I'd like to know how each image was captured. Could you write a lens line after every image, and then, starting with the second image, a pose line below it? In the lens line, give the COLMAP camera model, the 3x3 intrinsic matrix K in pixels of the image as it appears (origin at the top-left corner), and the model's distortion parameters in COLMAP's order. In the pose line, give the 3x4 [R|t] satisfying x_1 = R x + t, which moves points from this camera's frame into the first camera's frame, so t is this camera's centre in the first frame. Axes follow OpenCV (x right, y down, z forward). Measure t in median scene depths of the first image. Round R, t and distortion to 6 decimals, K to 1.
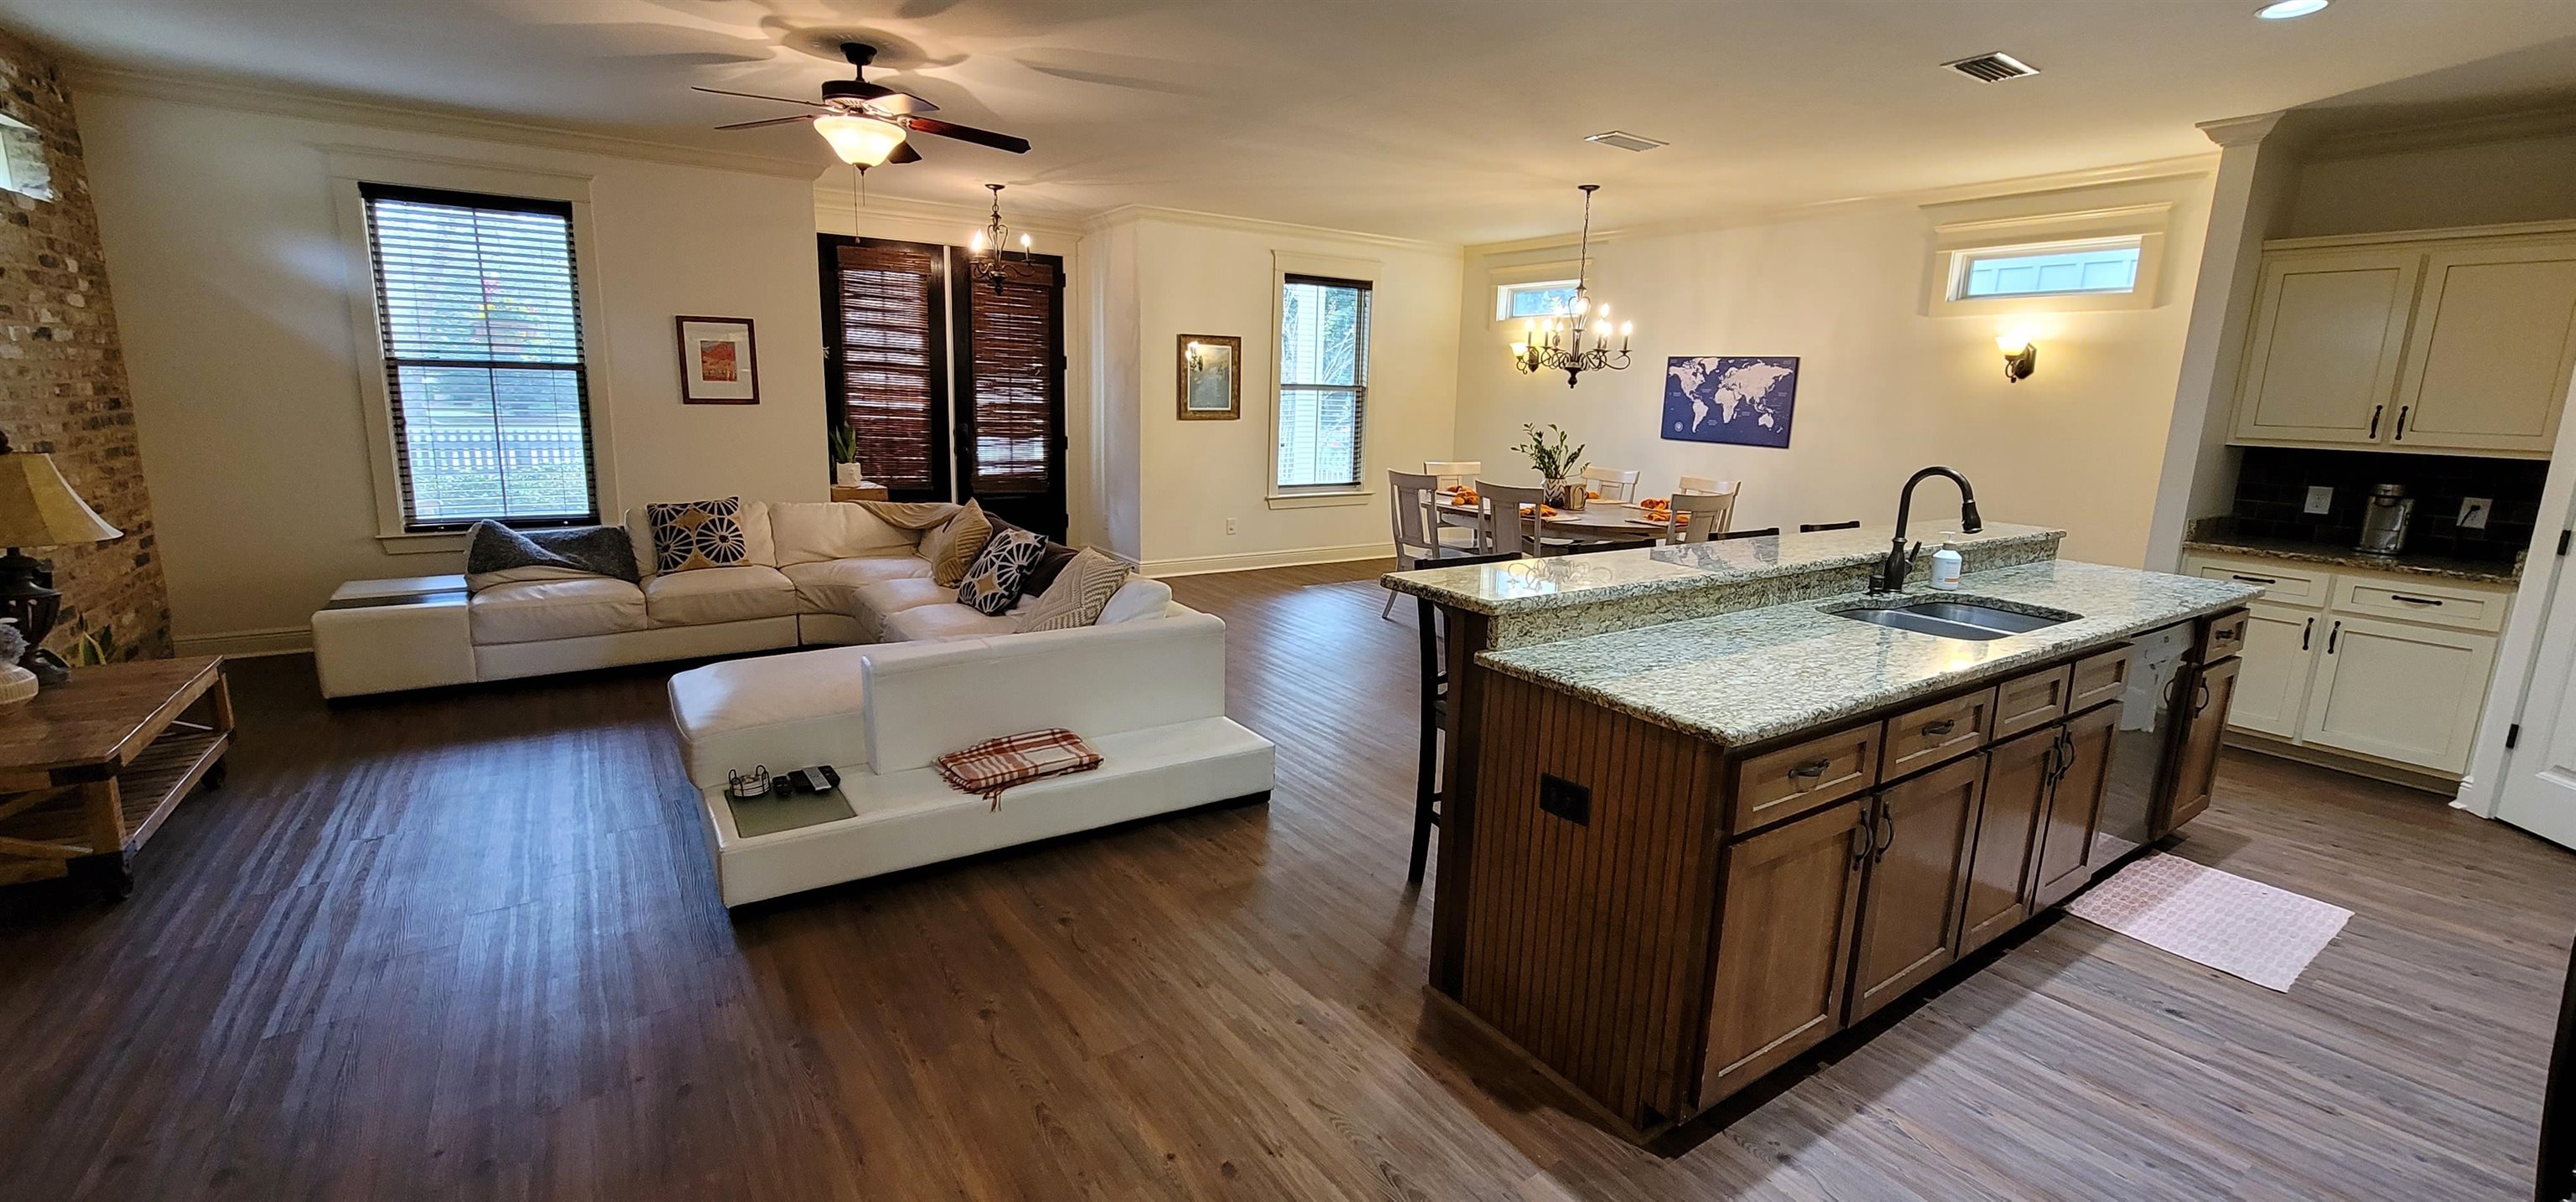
lens RADIAL K [[1051.6, 0, 1287.4], [0, 1051.6, 590.5], [0, 0, 1]] dist [-0.009393, 0.005498]
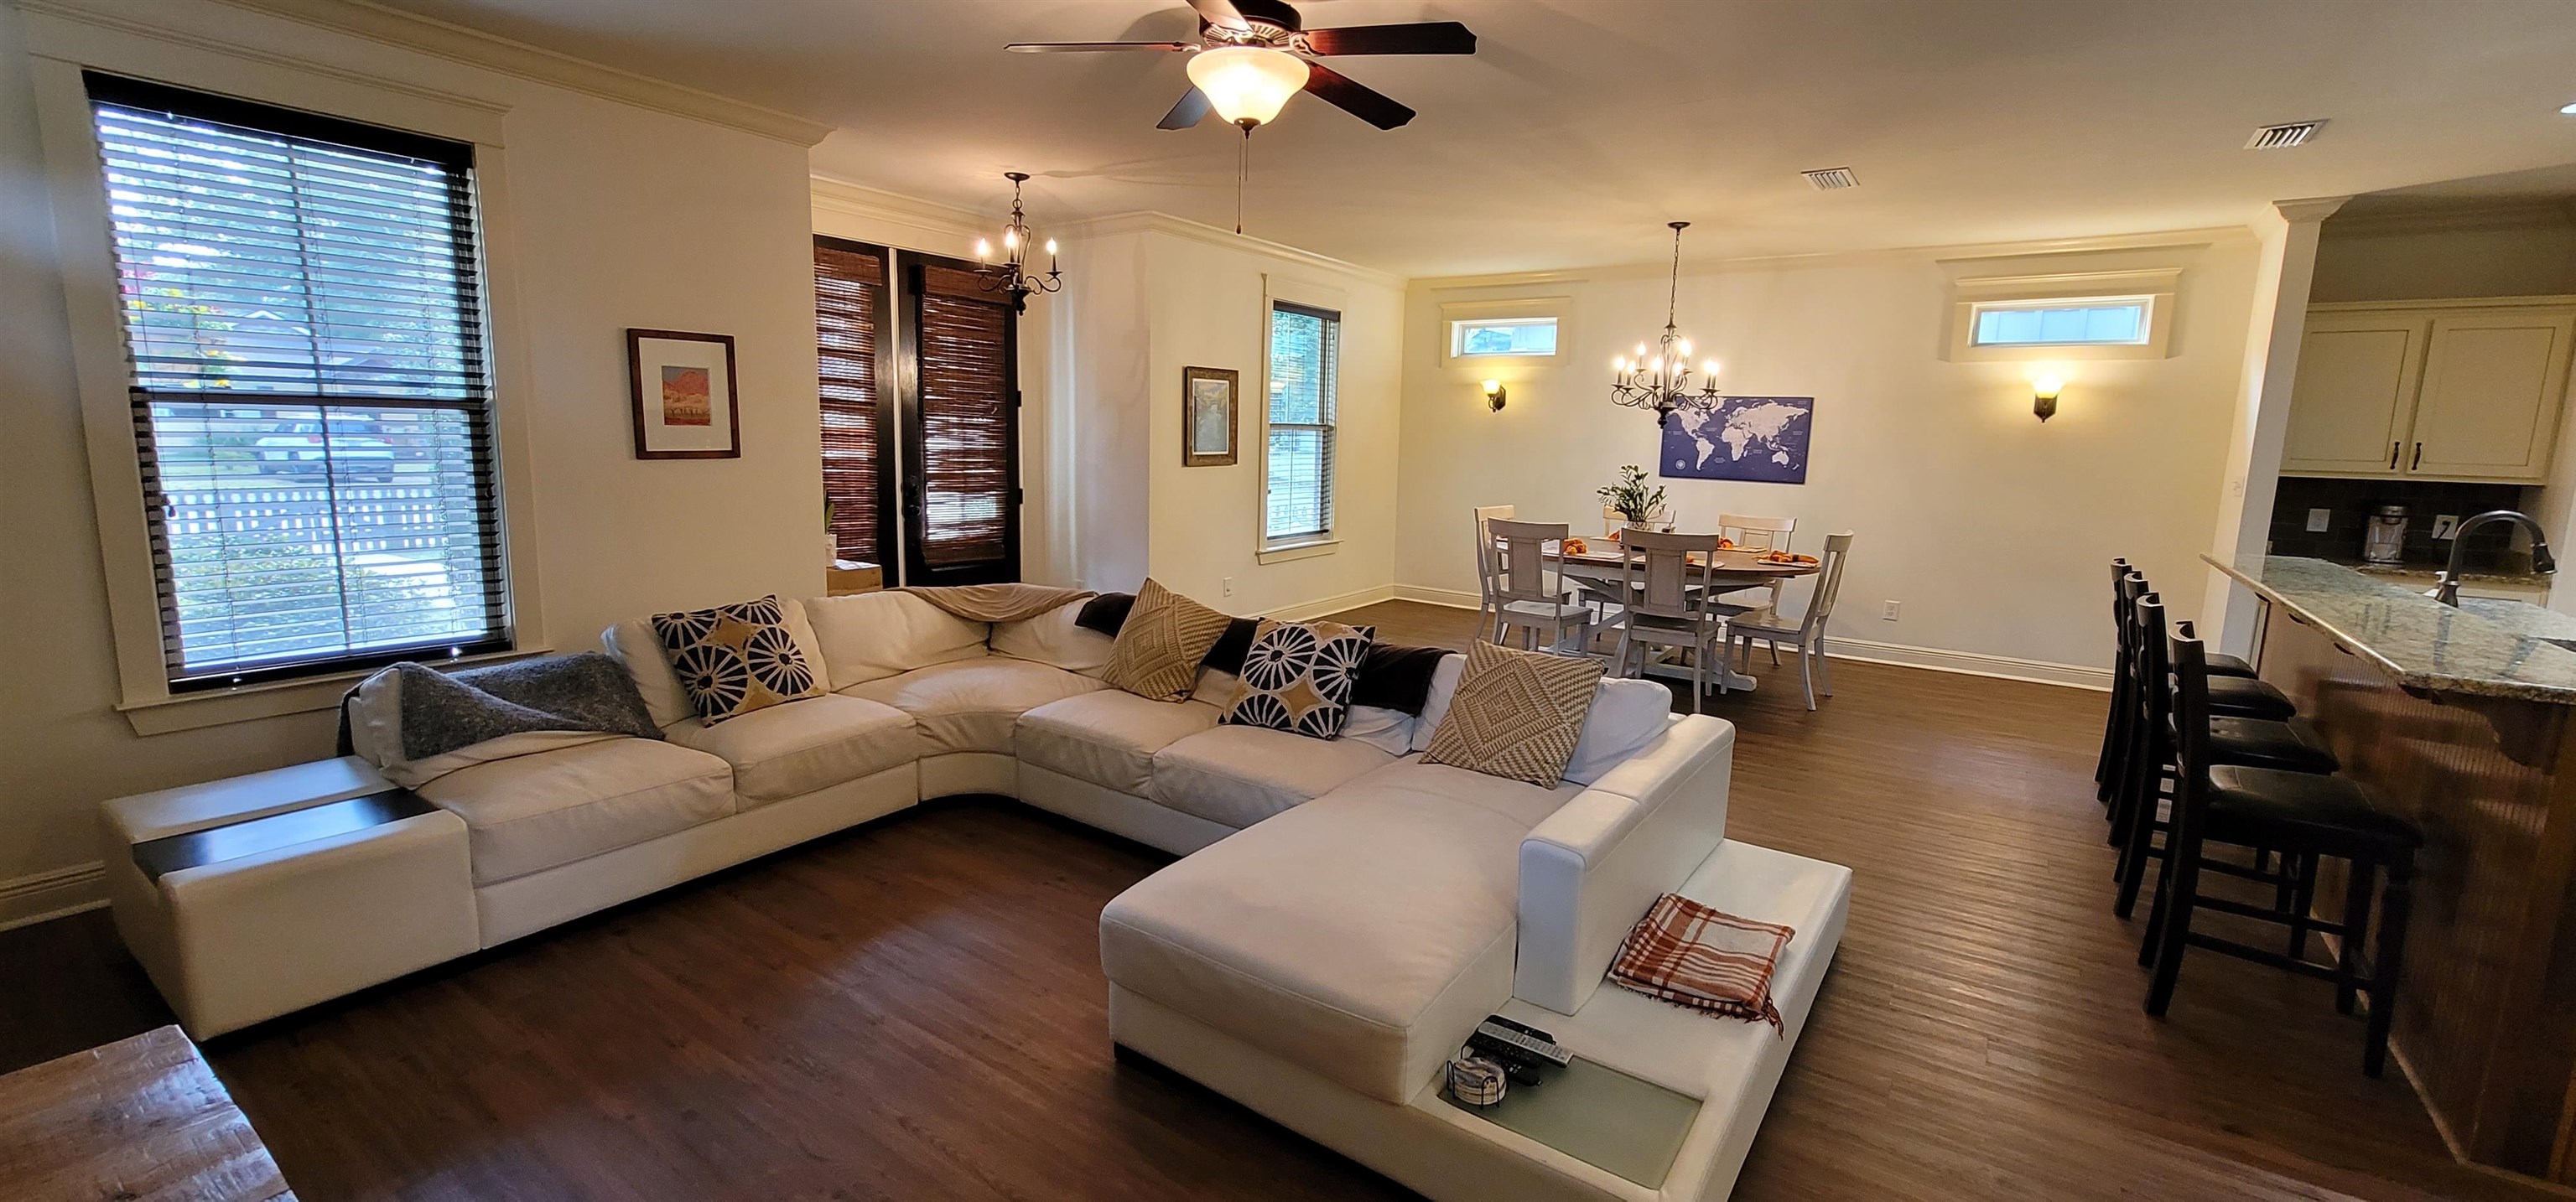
lens RADIAL K [[1051.6, 0, 1287.4], [0, 1051.6, 590.5], [0, 0, 1]] dist [-0.009393, 0.005498]
pose [[0.934493, -0.059333, 0.351002, -0.421942], [0.070114, 0.997375, -0.018073, -0.052449], [-0.349009, 0.041500, 0.936200, 0.228511]]
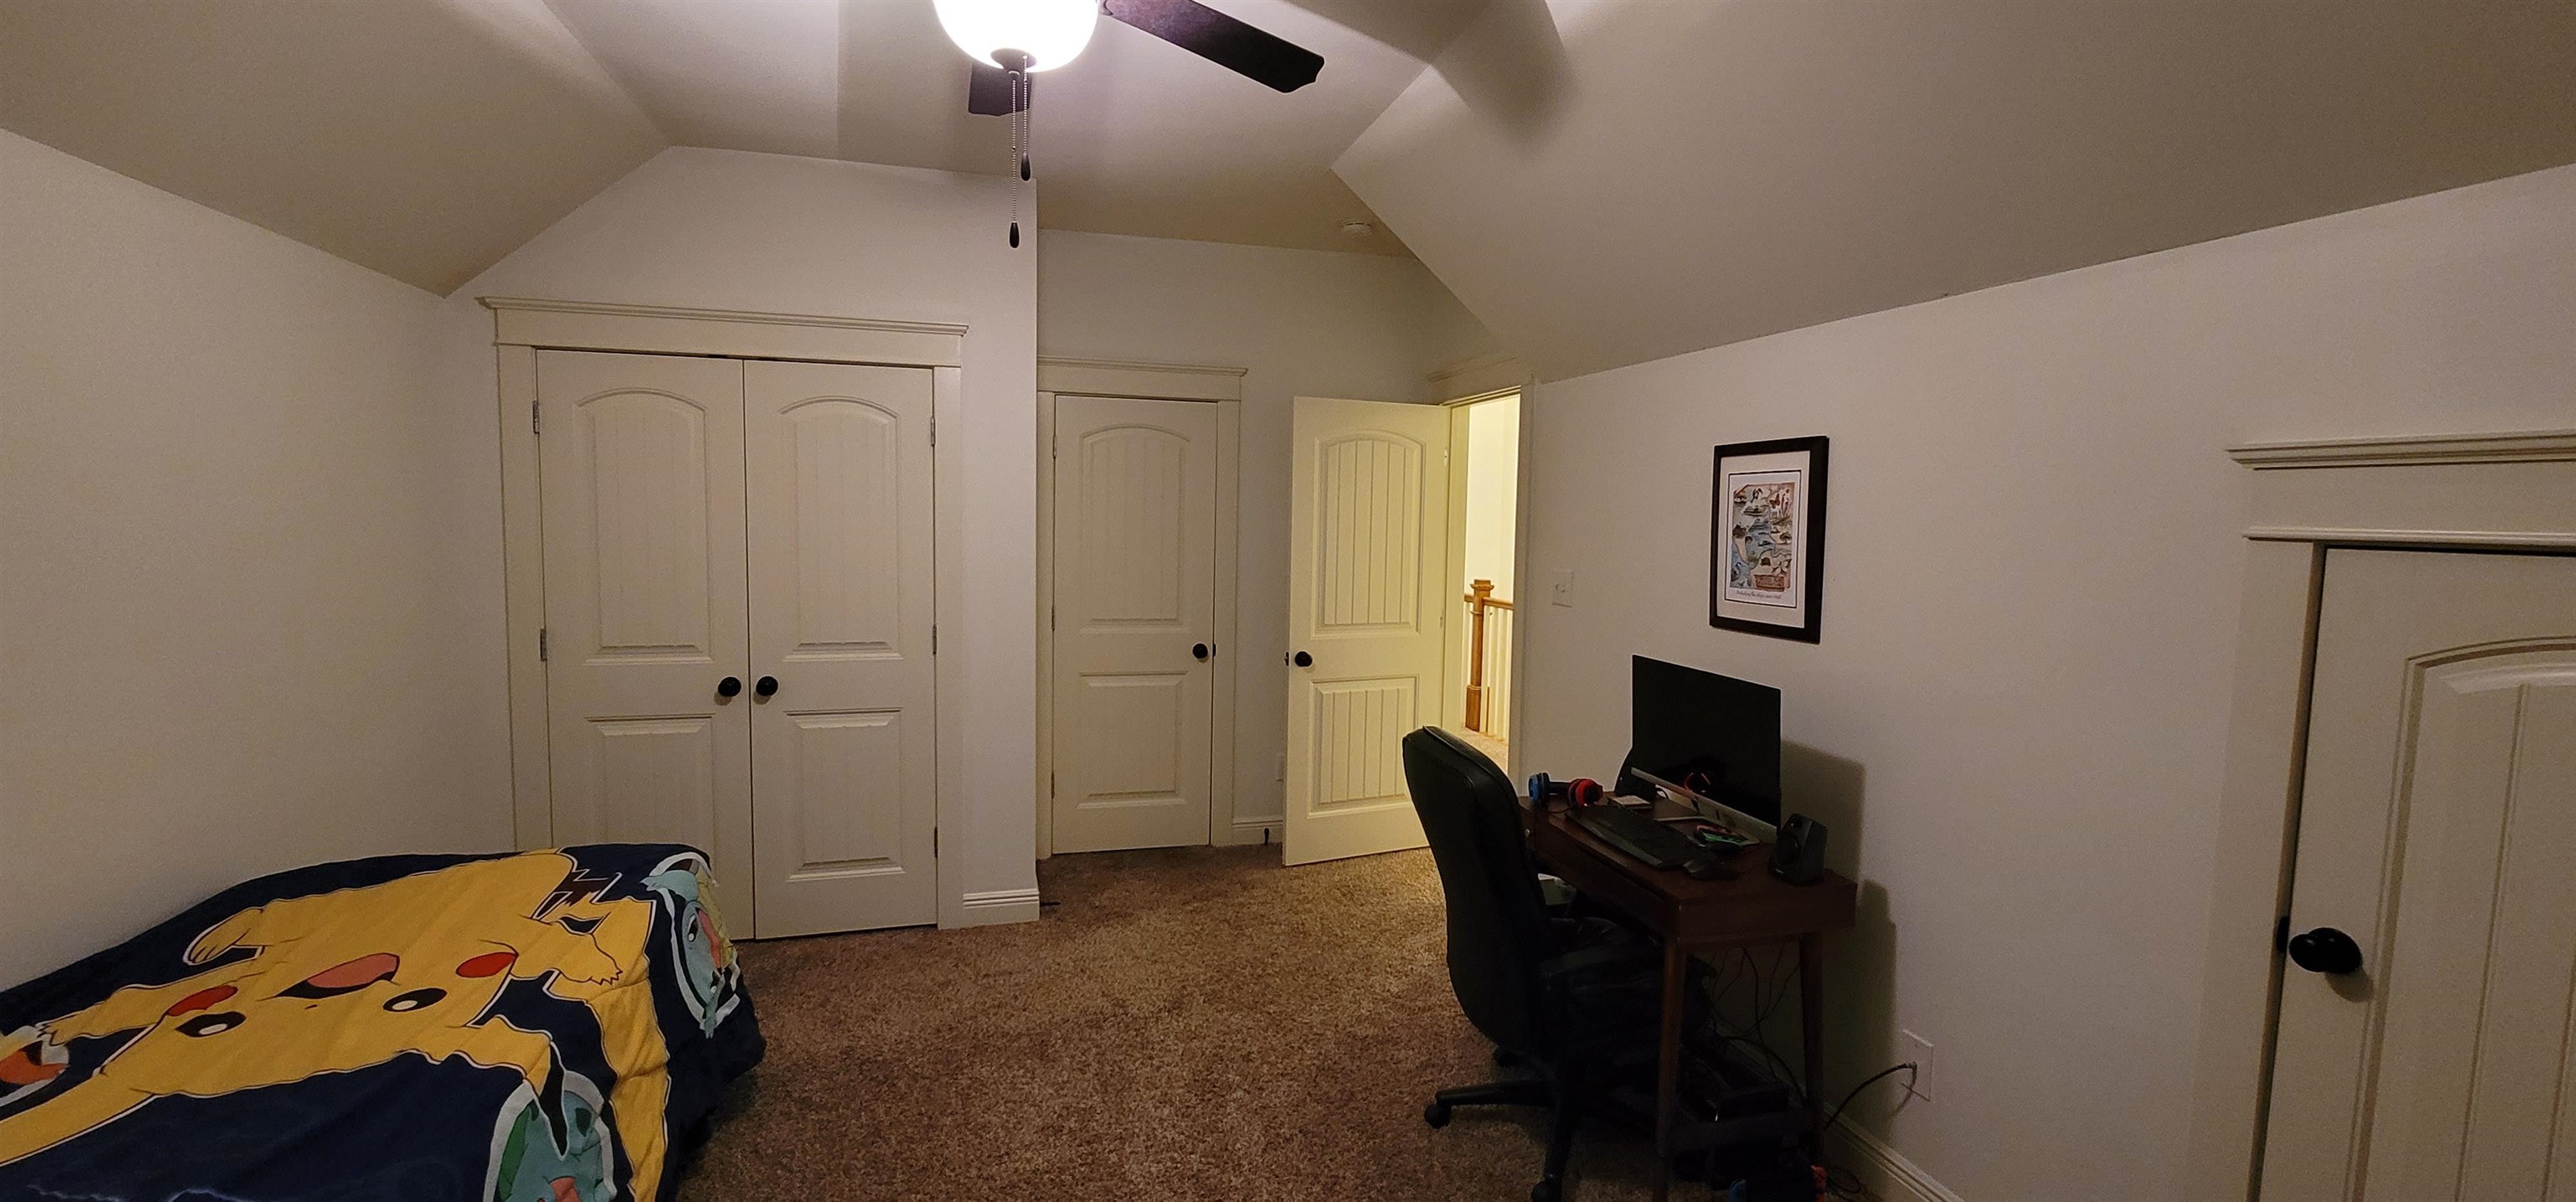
lens RADIAL K [[1051.6, 0, 1287.4], [0, 1051.6, 590.5], [0, 0, 1]] dist [-0.009393, 0.005498]
pose [[-0.321667, 0.040179, -0.946000, -0.057159], [-0.209276, 0.971373, 0.112417, -0.204480], [0.923436, 0.234136, -0.304050, 0.950382]]
